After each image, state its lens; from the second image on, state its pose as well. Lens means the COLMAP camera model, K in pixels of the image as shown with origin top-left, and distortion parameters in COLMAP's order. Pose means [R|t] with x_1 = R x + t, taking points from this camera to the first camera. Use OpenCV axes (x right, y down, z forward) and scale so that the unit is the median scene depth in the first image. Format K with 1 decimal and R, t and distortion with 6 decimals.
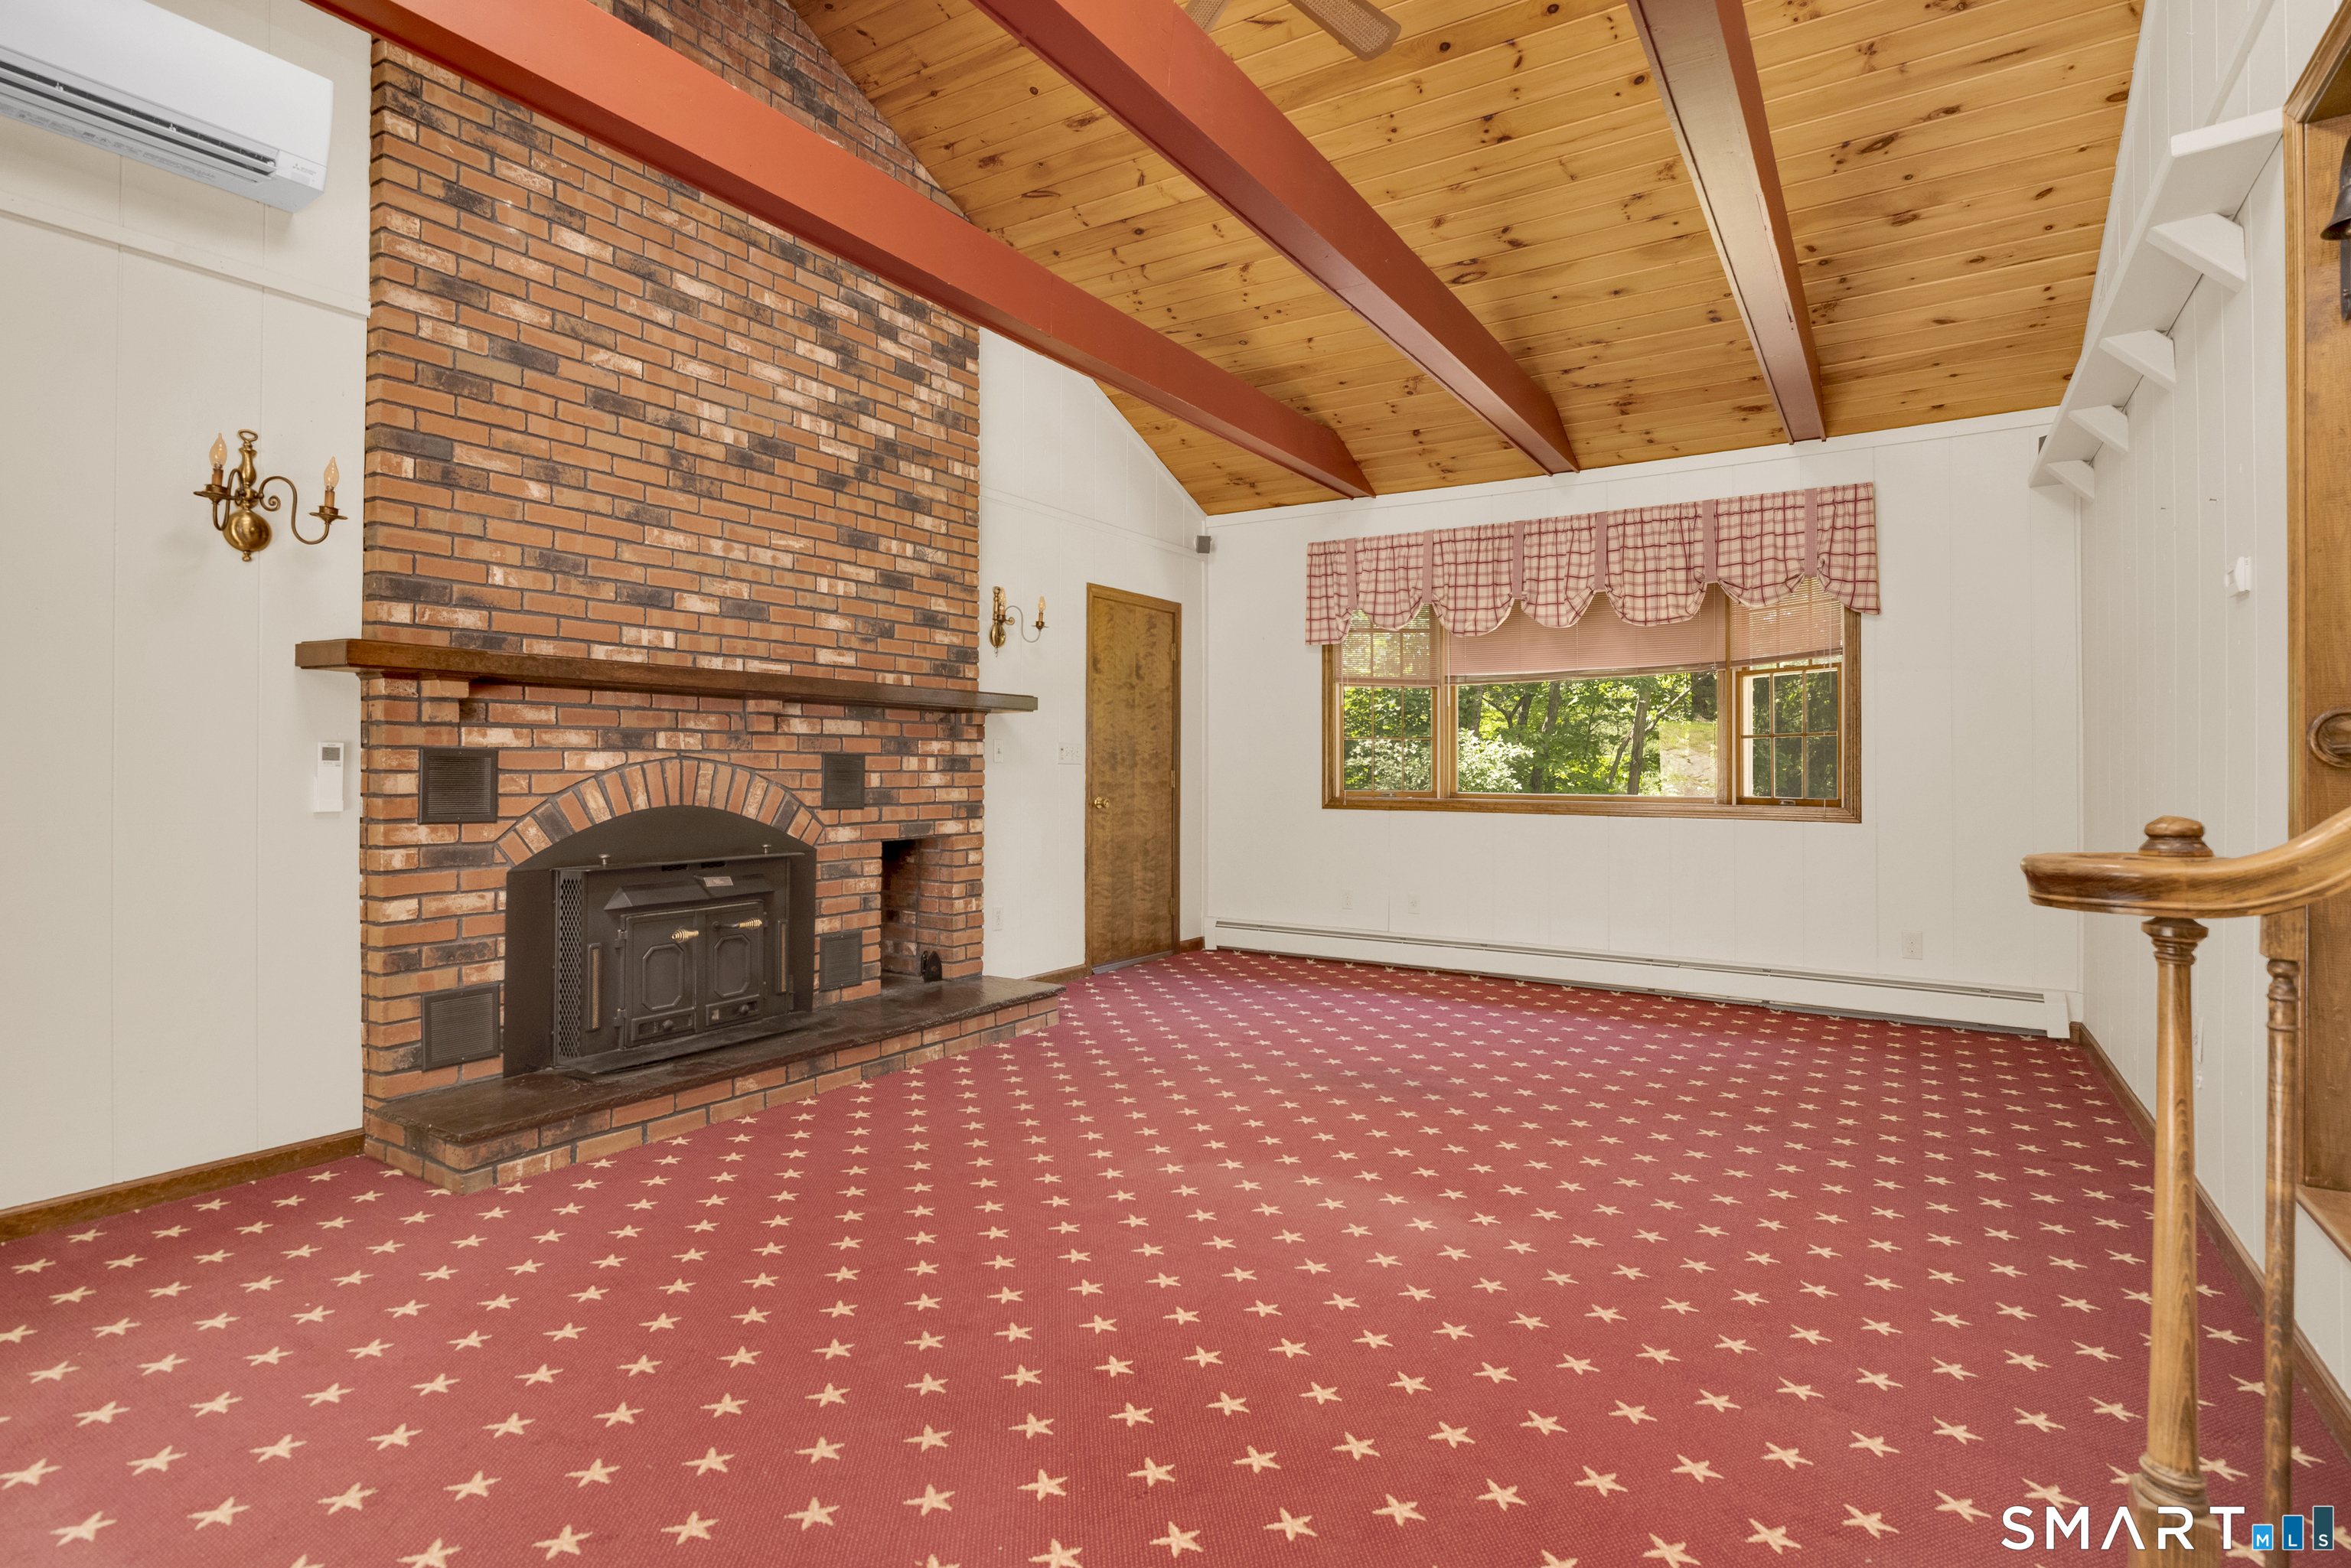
lens RADIAL K [[1175.7, 0, 1186.7], [0, 1175.7, 754.4], [0, 0, 1]] dist [-0.009816, -0.002169]
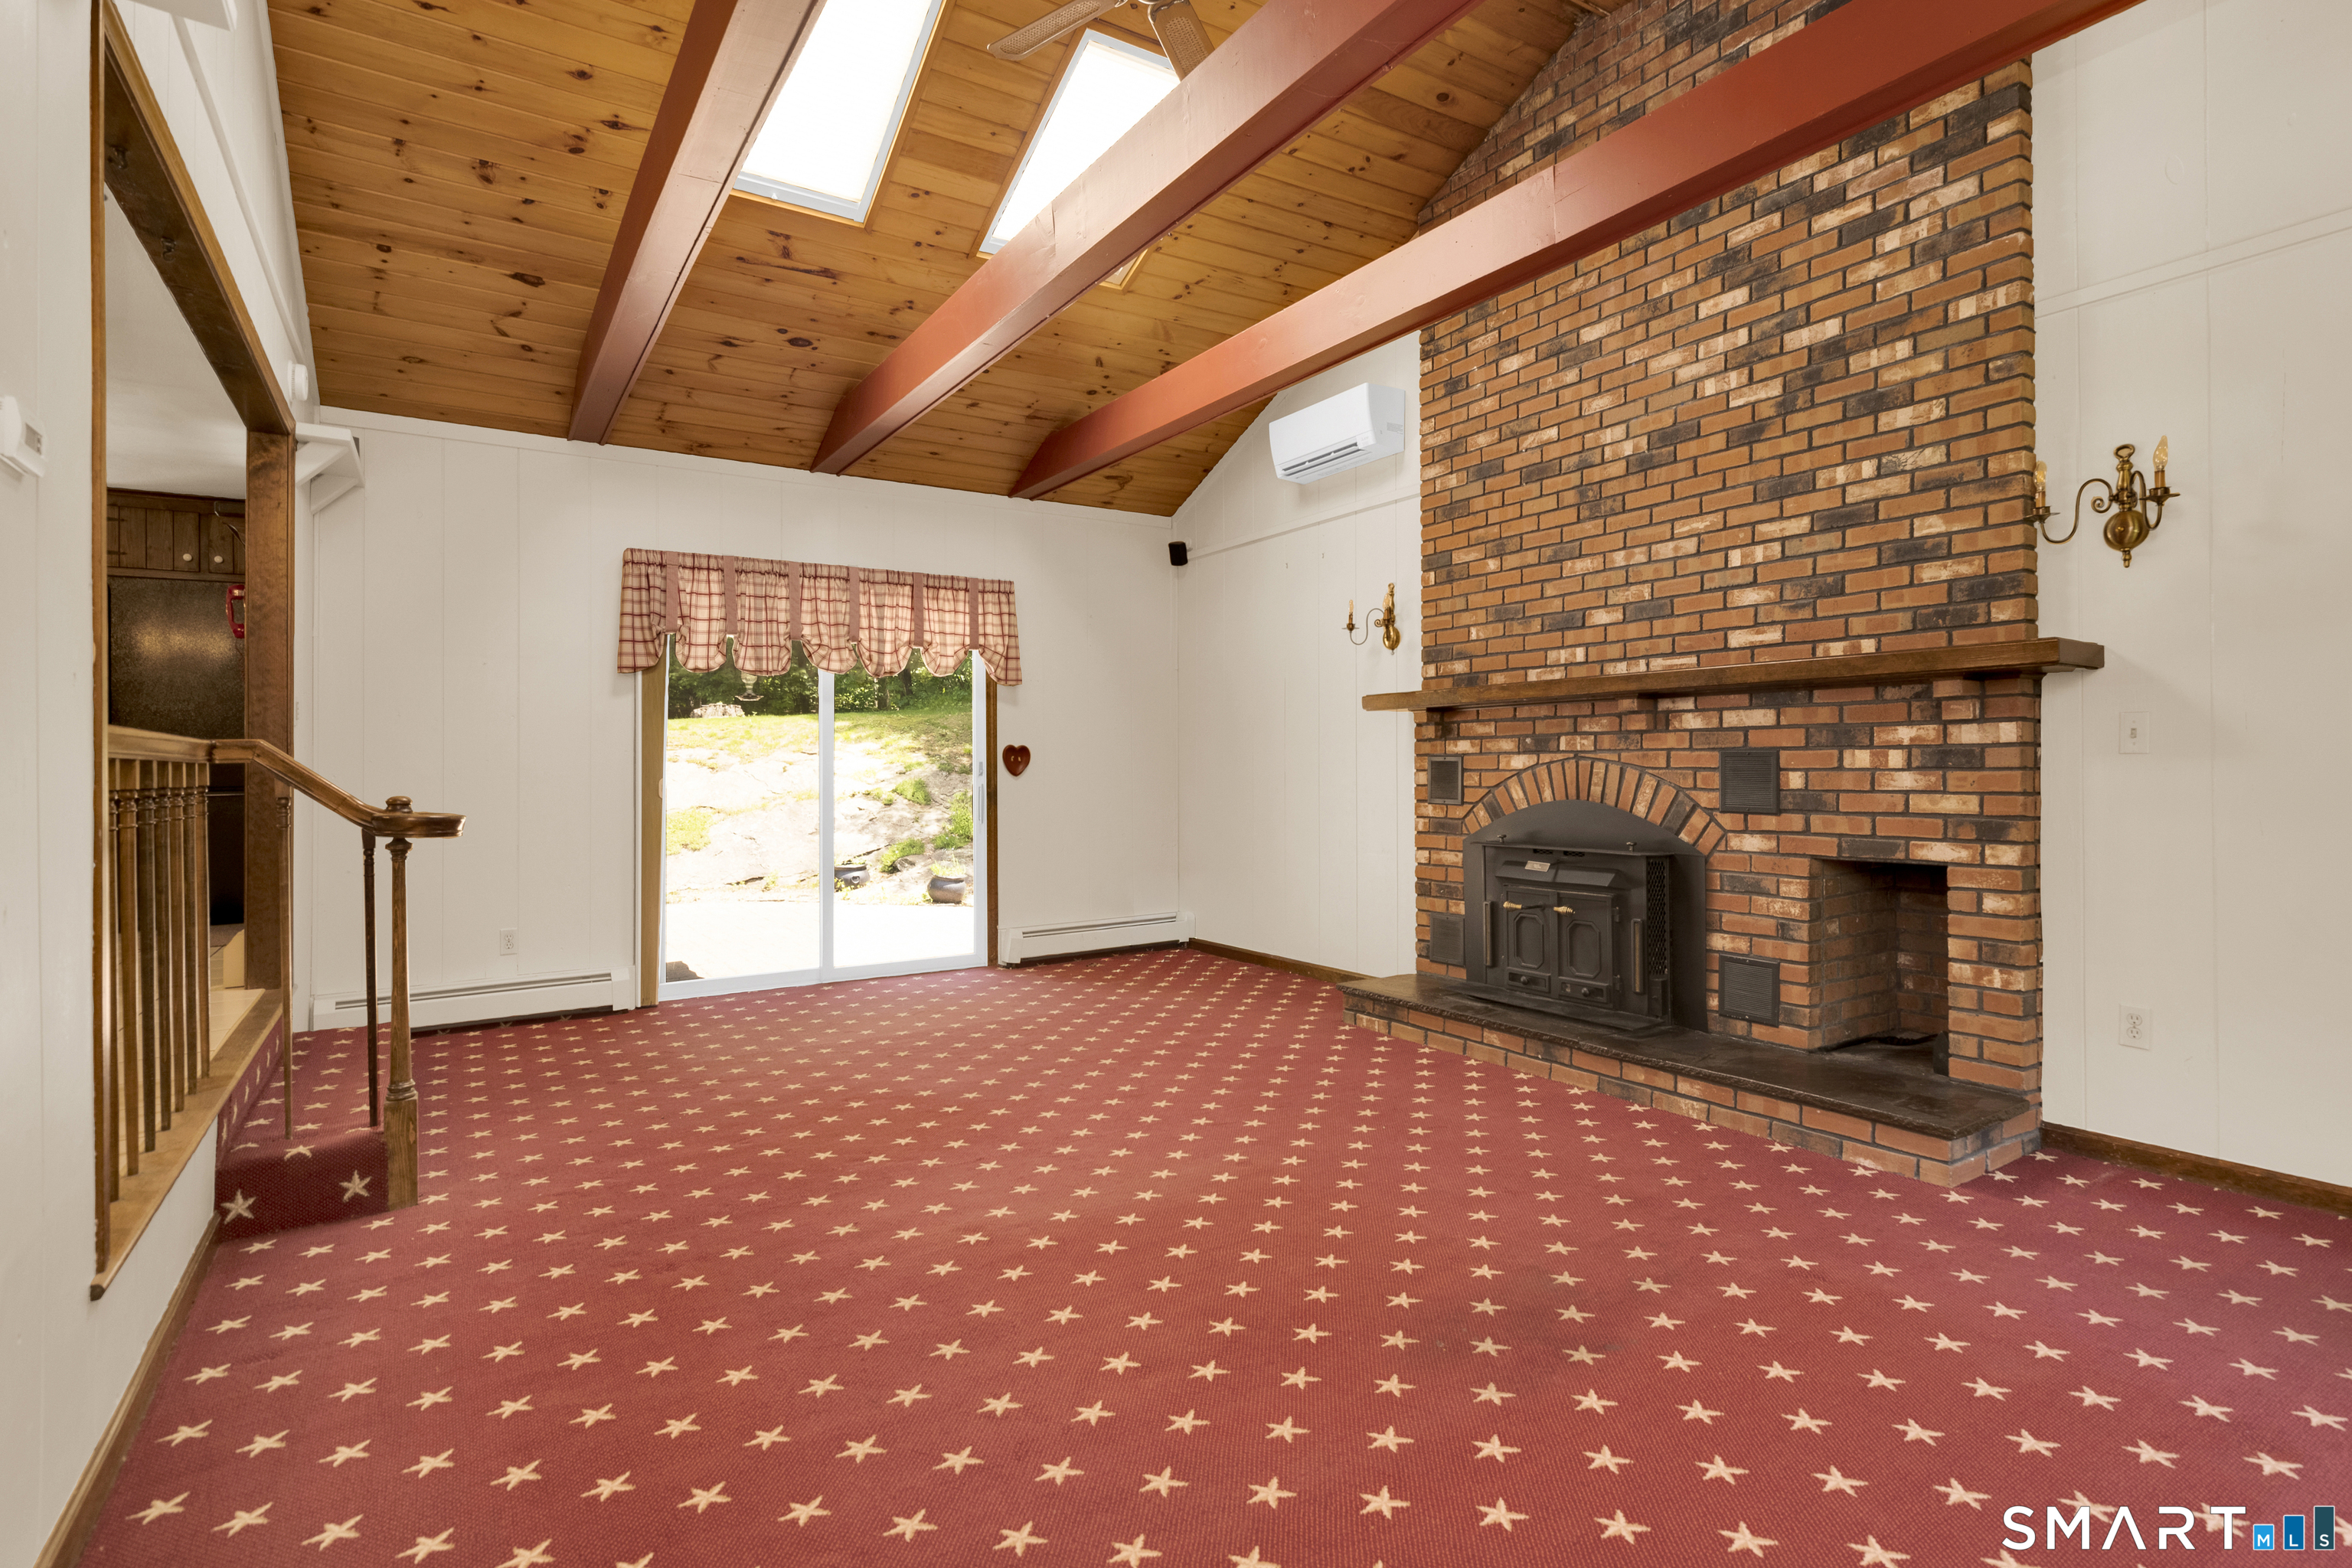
lens RADIAL K [[1176.3, 0, 1196.4], [0, 1176.3, 778.2], [0, 0, 1]] dist [-0.009816, -0.002169]
pose [[-0.427653, 0.000922, -0.903942, 0.656403], [0.010252, 0.999940, -0.003830, 0.020119], [0.903885, -0.010905, -0.427637, 1.003253]]
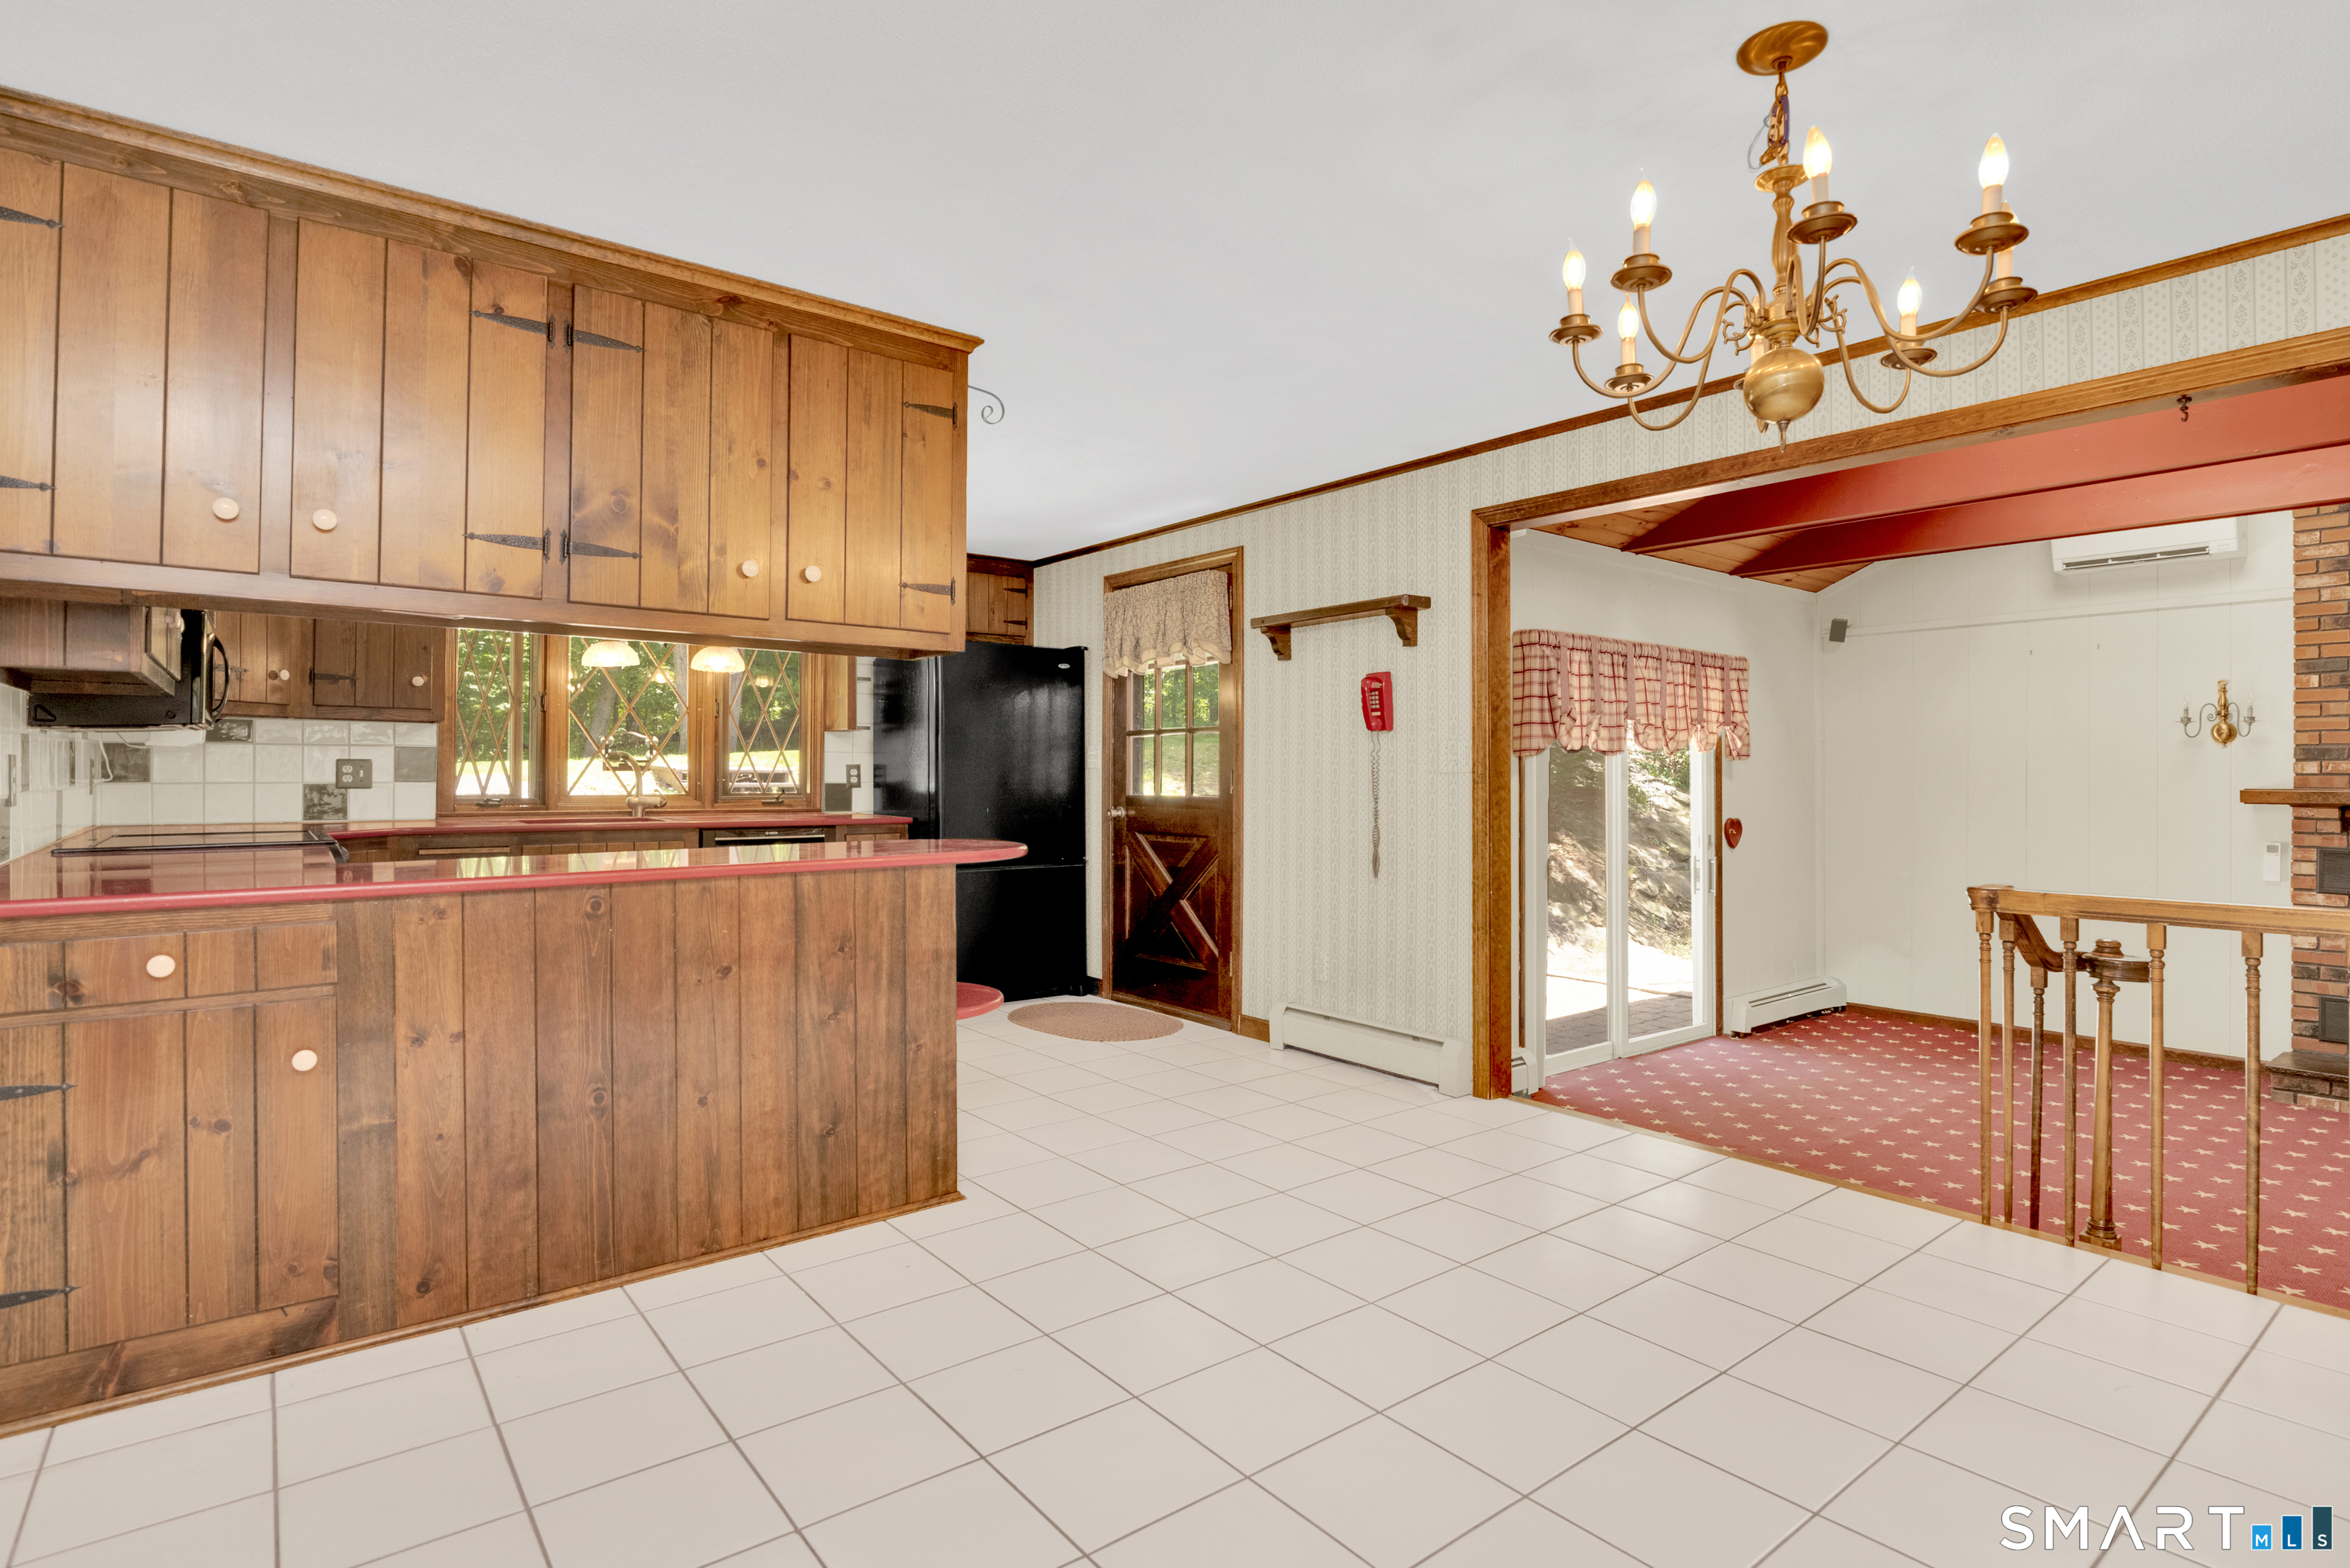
lens RADIAL K [[1175.2, 0, 1169.4], [0, 1175.2, 774.0], [0, 0, 1]] dist [-0.009816, -0.002169]
pose [[-0.350067, -0.007196, -0.936697, 1.071303], [0.000732, 0.999968, -0.007955, -0.071678], [0.936724, -0.003471, -0.350051, 0.027257]]
